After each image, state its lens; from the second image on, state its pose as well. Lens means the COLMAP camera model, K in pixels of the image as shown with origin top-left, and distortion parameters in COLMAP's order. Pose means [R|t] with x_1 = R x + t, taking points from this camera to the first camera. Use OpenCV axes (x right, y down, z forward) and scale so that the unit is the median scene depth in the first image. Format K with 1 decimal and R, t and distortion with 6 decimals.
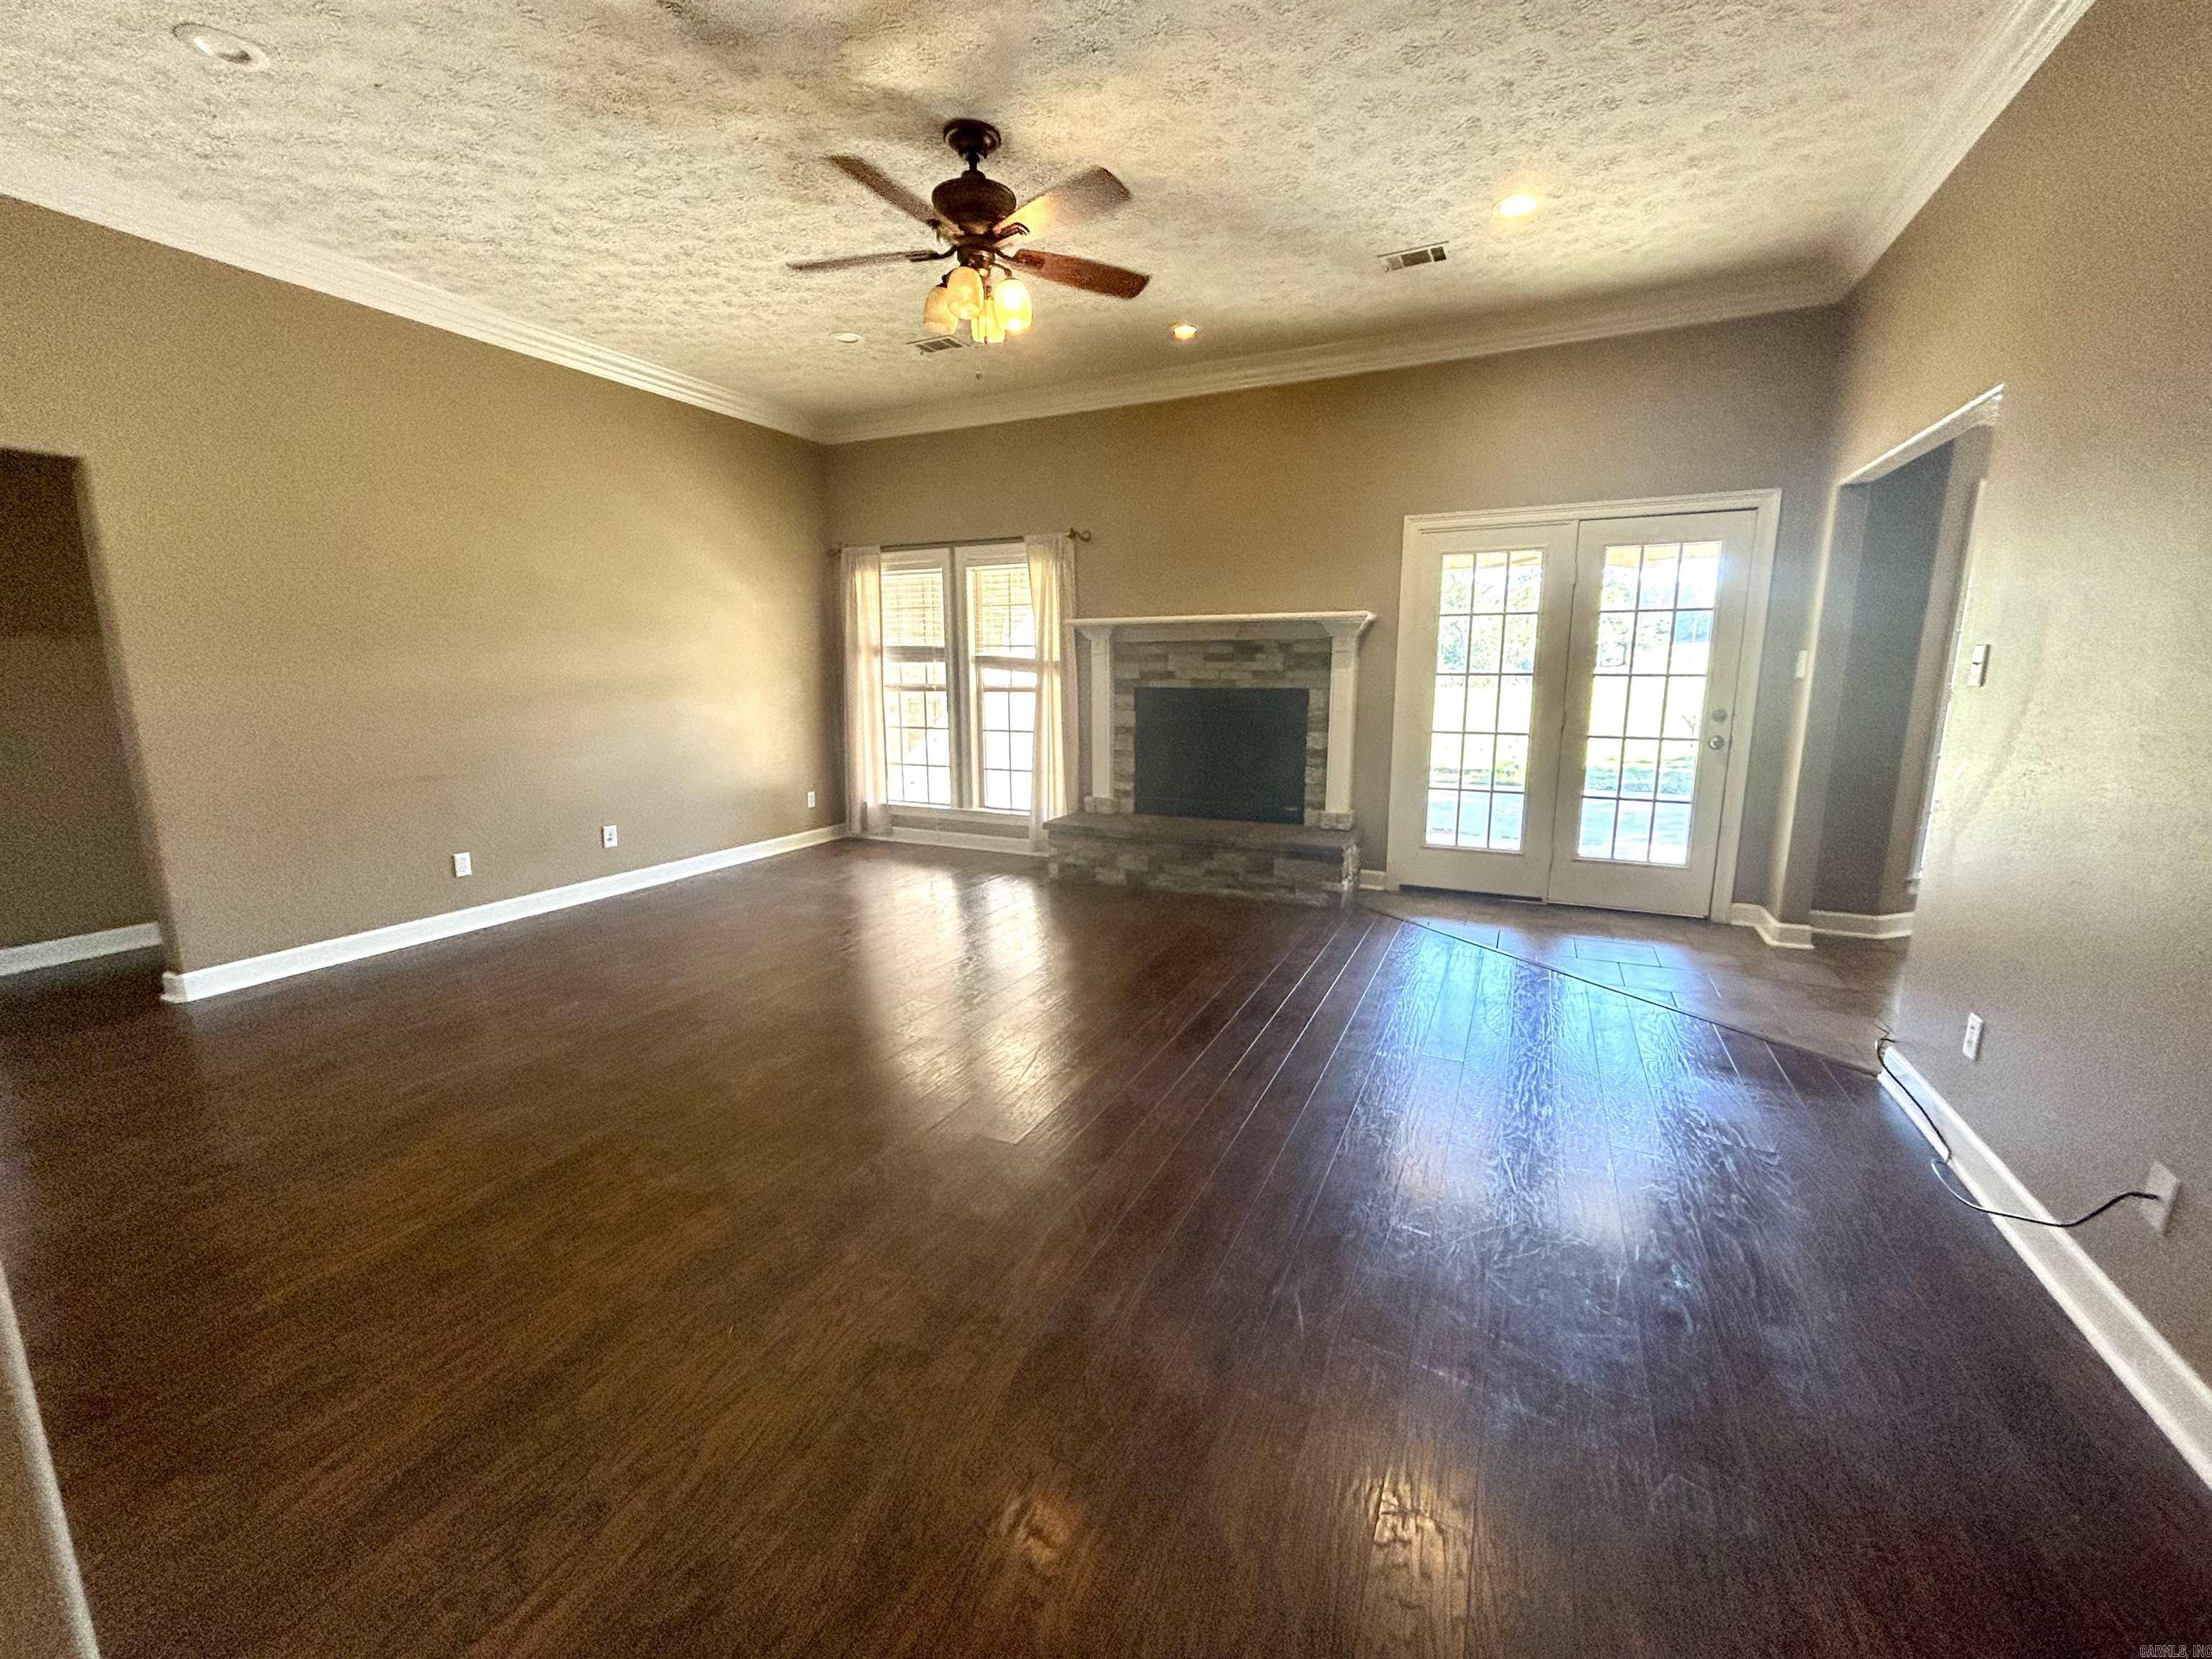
lens RADIAL K [[892.4, 0, 1103.9], [0, 892.4, 835.1], [0, 0, 1]] dist [-0.009291, -0.000052]
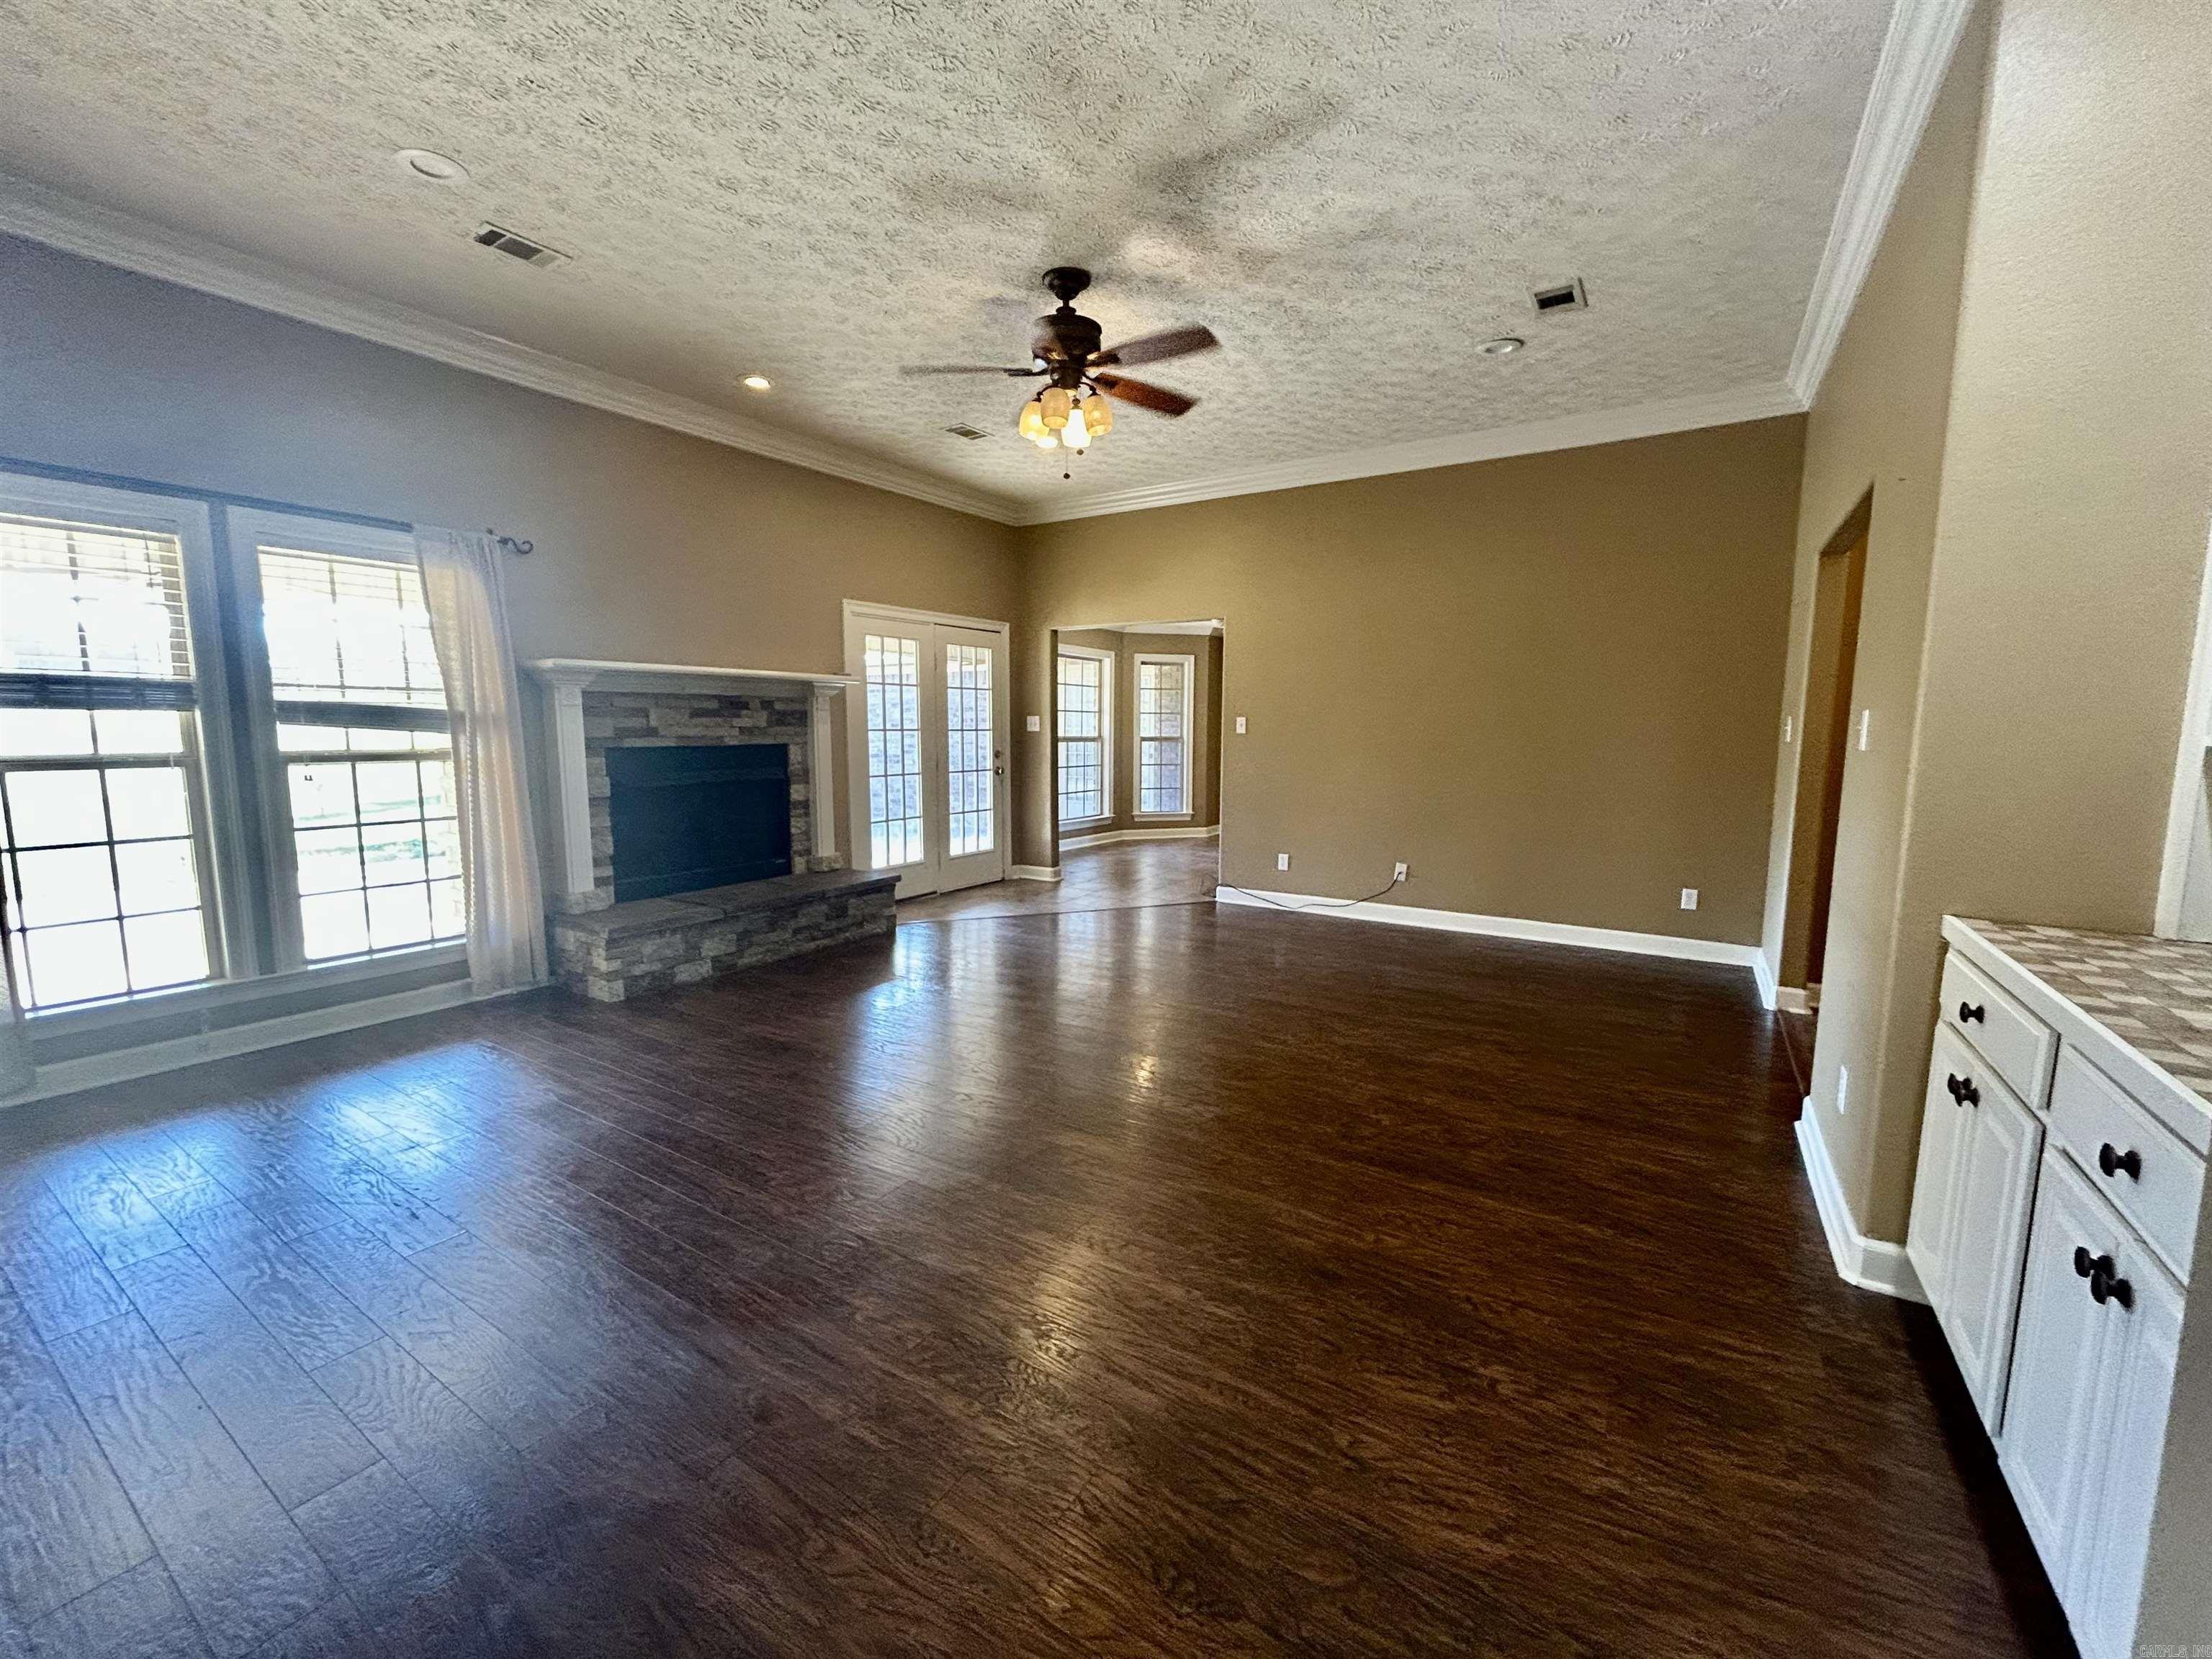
lens RADIAL K [[892.4, 0, 1113.6], [0, 892.4, 834.2], [0, 0, 1]] dist [-0.009291, -0.000052]
pose [[0.123272, -0.116452, 0.985517, -0.760378], [0.180301, 0.979191, 0.093151, -0.087420], [-0.975856, 0.166207, 0.141703, 0.486065]]
